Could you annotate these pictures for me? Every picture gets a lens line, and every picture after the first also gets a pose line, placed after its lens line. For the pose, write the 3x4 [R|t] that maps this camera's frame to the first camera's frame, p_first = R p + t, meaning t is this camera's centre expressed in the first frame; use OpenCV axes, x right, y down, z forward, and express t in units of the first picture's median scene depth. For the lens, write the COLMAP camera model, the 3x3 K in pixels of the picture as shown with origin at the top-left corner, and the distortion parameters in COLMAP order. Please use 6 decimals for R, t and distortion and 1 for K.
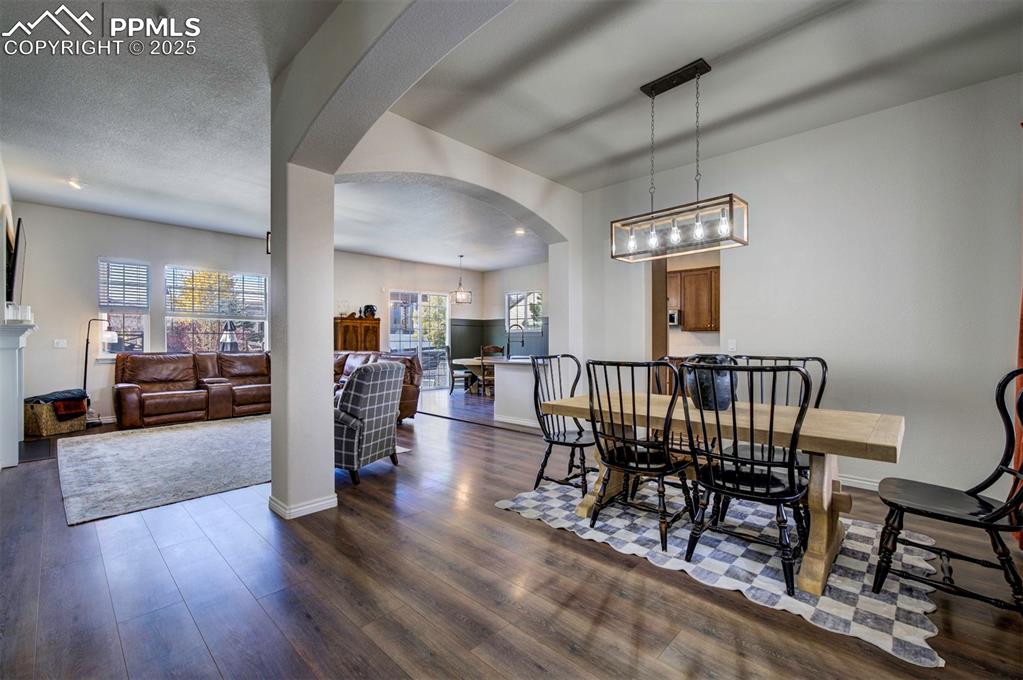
lens RADIAL K [[466.2, 0, 528.6], [0, 466.2, 341.2], [0, 0, 1]] dist [-0.036282, 0.027646]
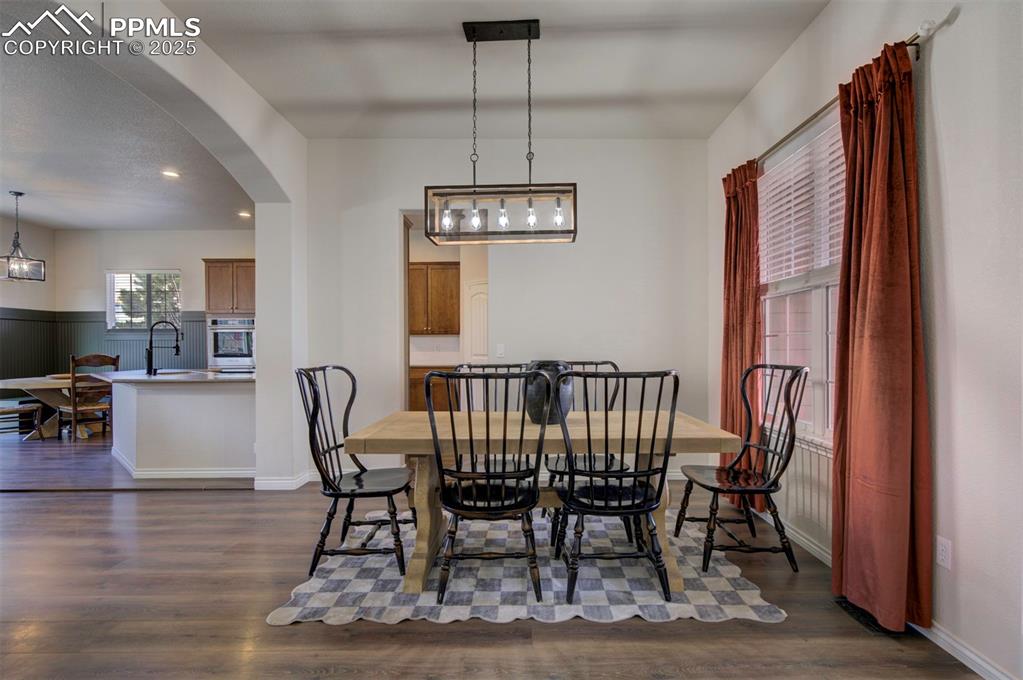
lens RADIAL K [[512.5, 0, 573.5], [0, 512.5, 348.7], [0, 0, 1]] dist [-0.011644, -0.000655]
pose [[0.703616, -0.002114, 0.710577, -0.251036], [0.000397, 0.999997, 0.002583, 0.002949], [-0.710580, -0.001536, 0.703614, 0.261923]]
